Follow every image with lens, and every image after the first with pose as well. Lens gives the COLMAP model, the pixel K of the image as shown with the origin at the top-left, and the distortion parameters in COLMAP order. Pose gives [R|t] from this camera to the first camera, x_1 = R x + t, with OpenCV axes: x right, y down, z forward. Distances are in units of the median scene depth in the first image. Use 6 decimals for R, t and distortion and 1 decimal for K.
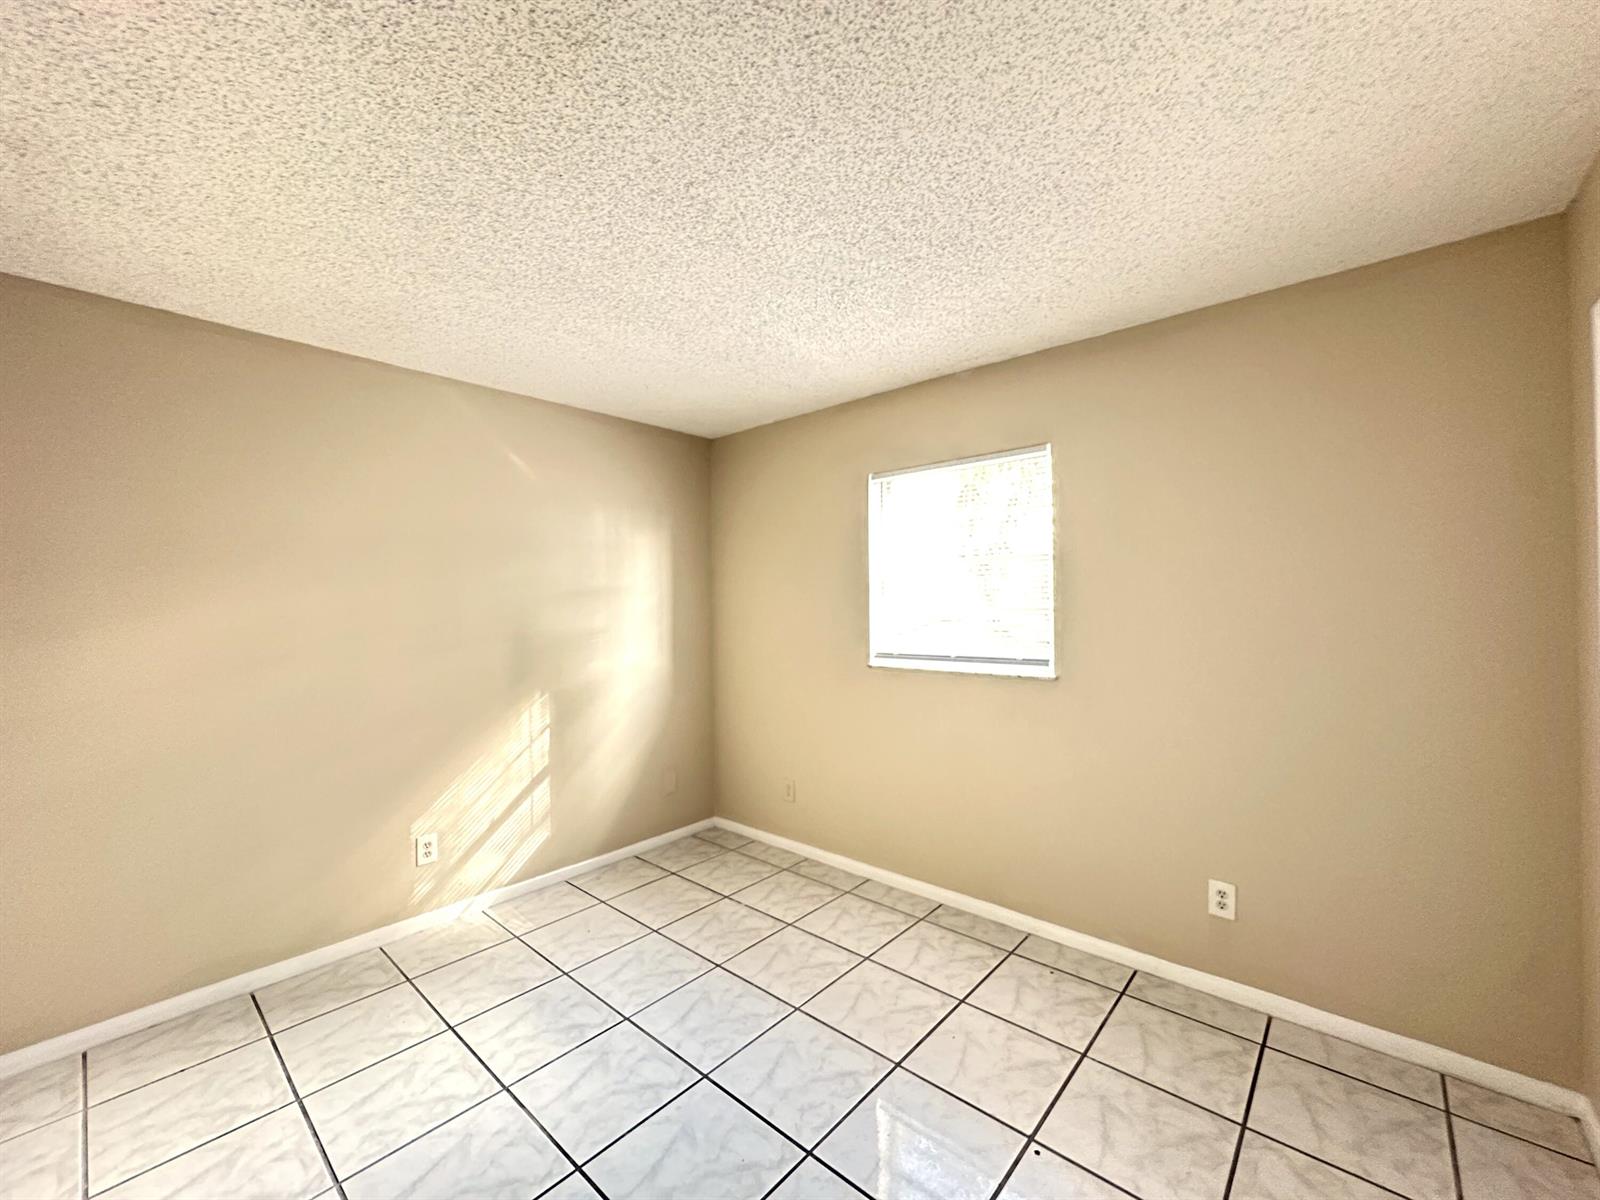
lens RADIAL K [[642.8, 0, 801.7], [0, 642.8, 597.4], [0, 0, 1]] dist [0.001494, 0.000094]
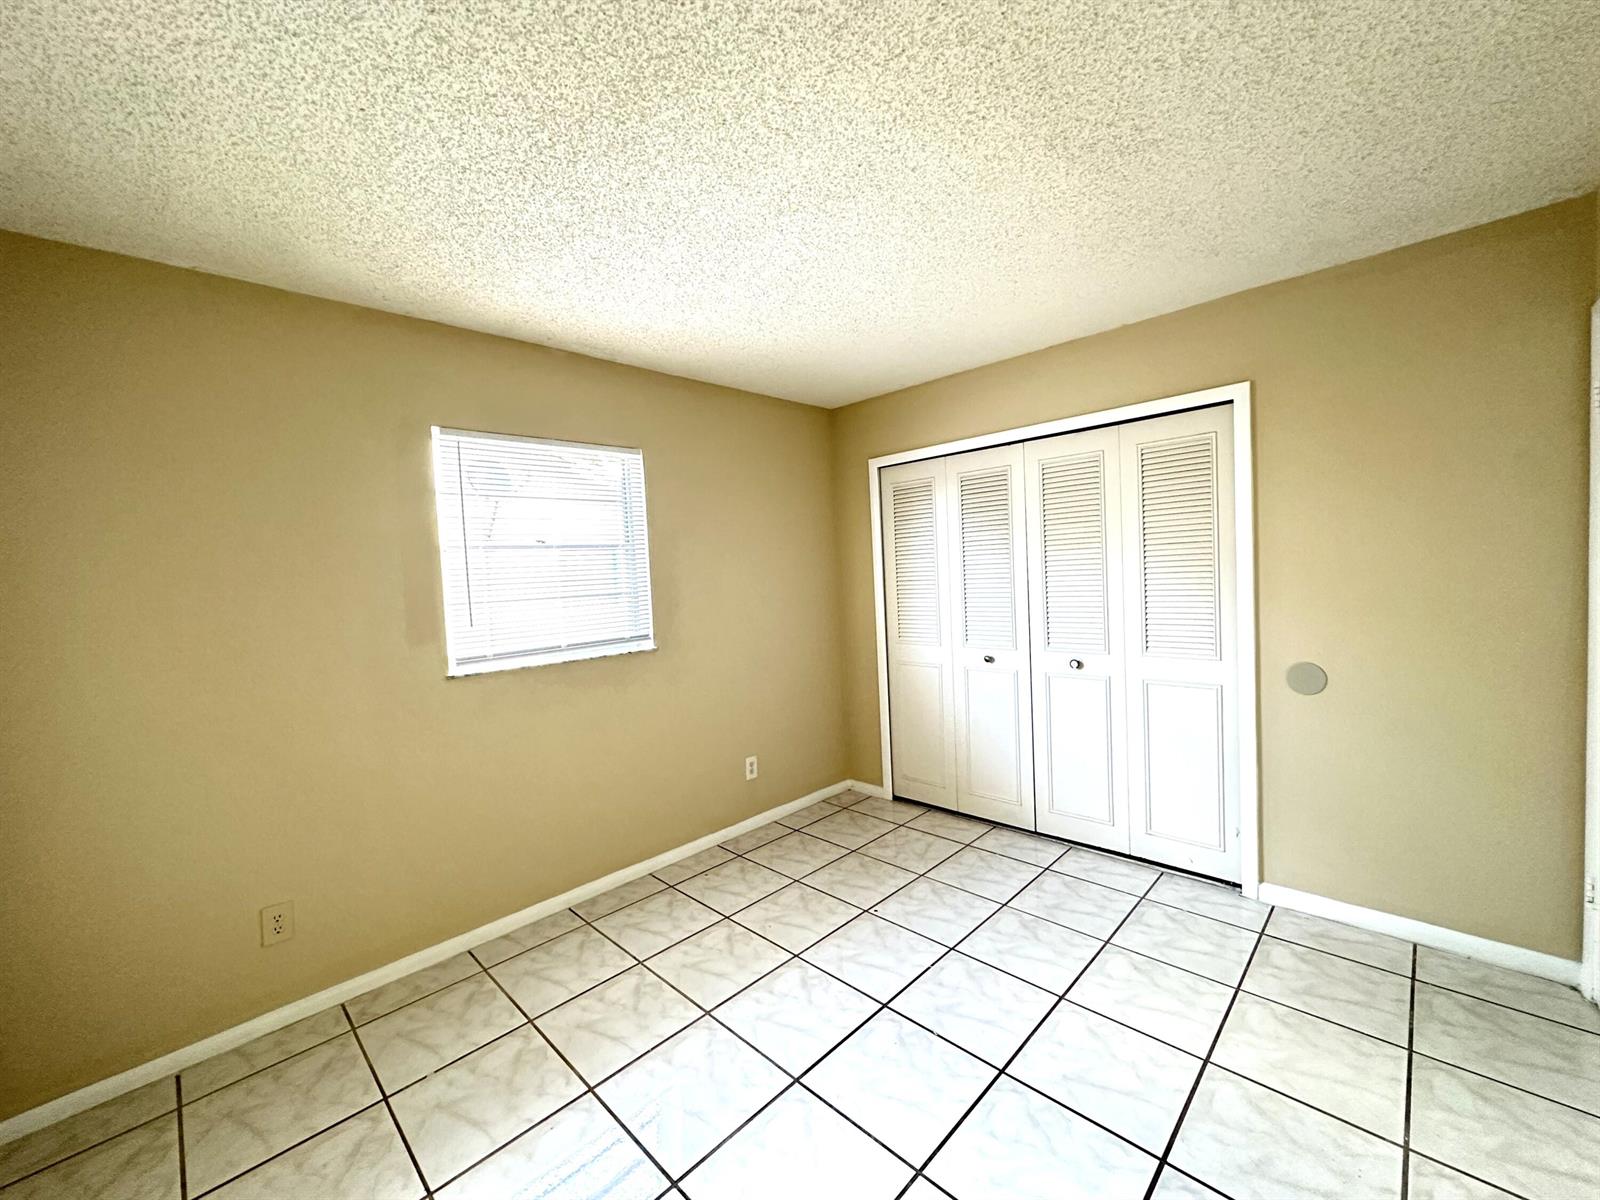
lens RADIAL K [[639.1, 0, 800.0], [0, 639.1, 600.0], [0, 0, 1]] dist [-0.001364, 0.000085]
pose [[0.058539, -0.037769, 0.997570, -0.747022], [0.038979, 0.998608, 0.035521, 0.003209], [-0.997524, 0.036805, 0.059930, 0.640374]]
